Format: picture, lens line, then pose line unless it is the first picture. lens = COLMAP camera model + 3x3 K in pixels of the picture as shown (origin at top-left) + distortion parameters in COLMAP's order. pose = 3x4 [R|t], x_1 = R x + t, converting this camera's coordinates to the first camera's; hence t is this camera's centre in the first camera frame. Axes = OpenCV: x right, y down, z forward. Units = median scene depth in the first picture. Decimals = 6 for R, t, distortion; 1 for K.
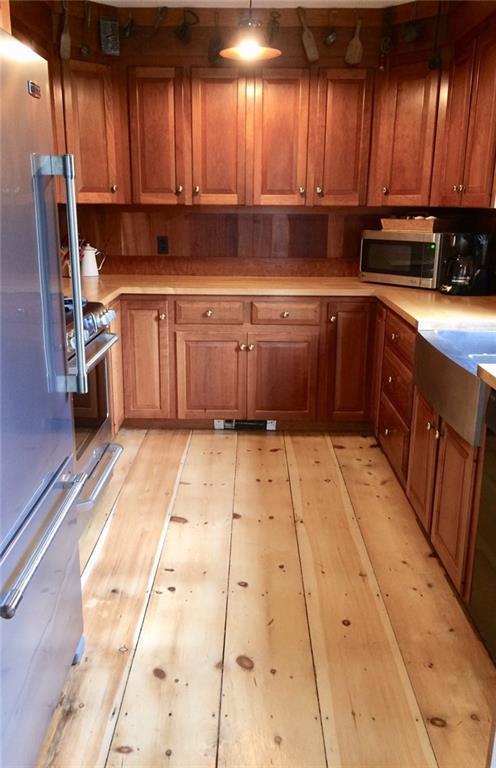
lens RADIAL K [[668.0, 0, 248.0], [0, 668.0, 384.0], [0, 0, 1]] dist [0.001058, 0.000185]
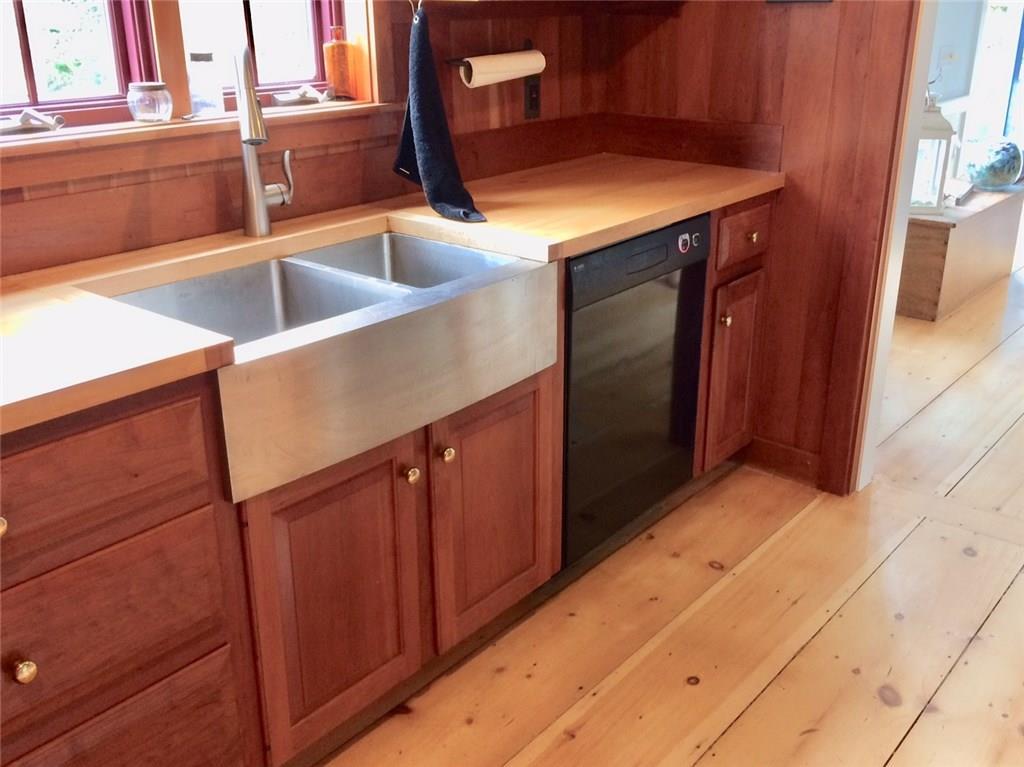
lens RADIAL K [[1025.2, 0, 512.0], [0, 1025.2, 383.5], [0, 0, 1]] dist [-0.000561, -0.003474]
pose [[-0.774112, -0.231959, 0.589020, -0.242438], [0.169432, 0.820589, 0.545826, -0.461695], [-0.609953, 0.522330, -0.595927, 1.671688]]
